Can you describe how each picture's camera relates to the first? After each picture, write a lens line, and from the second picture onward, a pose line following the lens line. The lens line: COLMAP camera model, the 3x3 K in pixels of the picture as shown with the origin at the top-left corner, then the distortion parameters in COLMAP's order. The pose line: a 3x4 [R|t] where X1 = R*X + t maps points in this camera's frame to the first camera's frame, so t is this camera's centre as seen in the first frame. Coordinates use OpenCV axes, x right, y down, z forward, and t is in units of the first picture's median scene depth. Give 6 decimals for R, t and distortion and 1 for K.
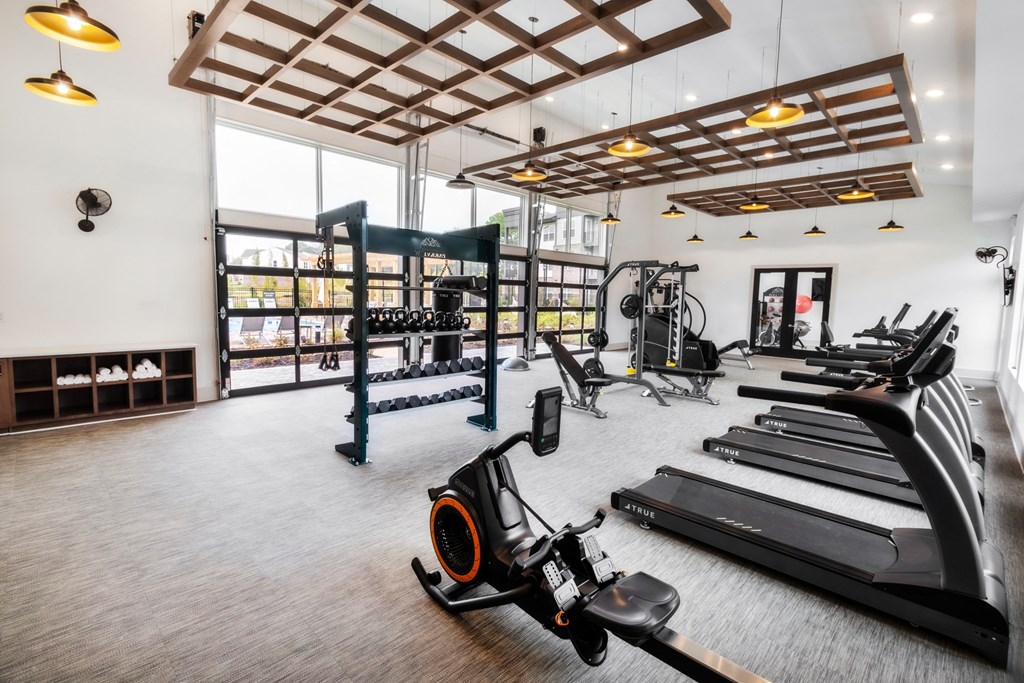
lens RADIAL K [[468.8, 0, 518.1], [0, 468.8, 335.1], [0, 0, 1]] dist [0.009105, -0.004389]
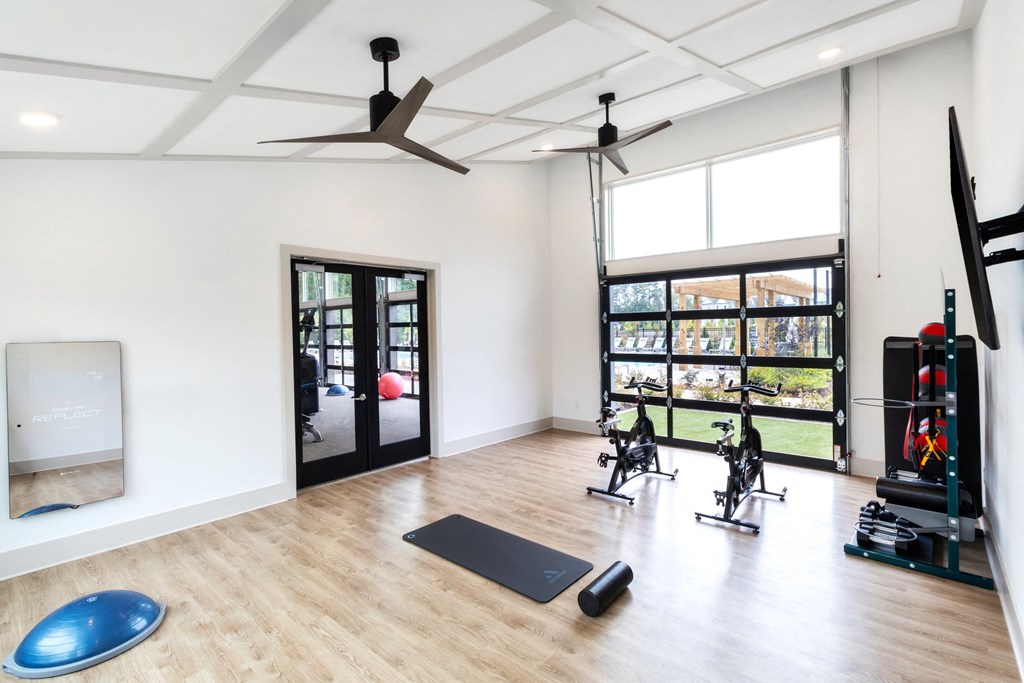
lens RADIAL K [[468.8, 0, 519.0], [0, 468.8, 339.4], [0, 0, 1]] dist [0.009105, -0.004389]
pose [[0.055964, 0.004333, -0.998423, 0.445752], [-0.069030, 0.997614, 0.000461, -0.073308], [0.996044, 0.068895, 0.056130, 0.718647]]
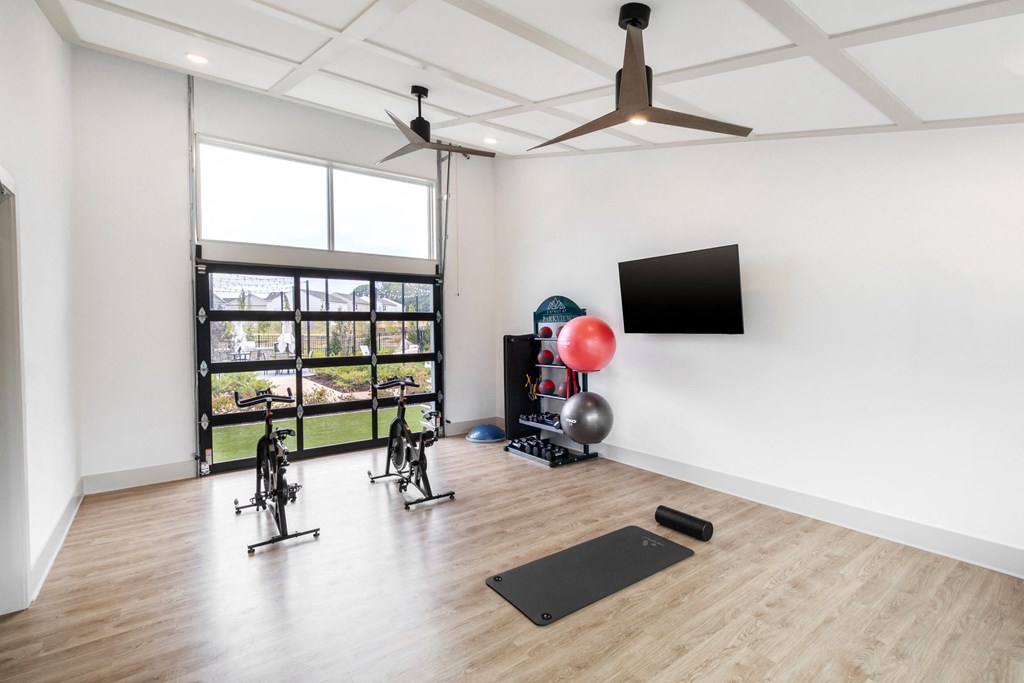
lens RADIAL K [[468.8, 0, 511.6], [0, 468.8, 339.5], [0, 0, 1]] dist [0.009105, -0.004389]
pose [[0.984844, -0.020862, -0.172184, 0.035934], [0.010359, 0.998043, -0.061674, -0.040933], [0.173134, 0.058956, 0.983132, 0.282773]]
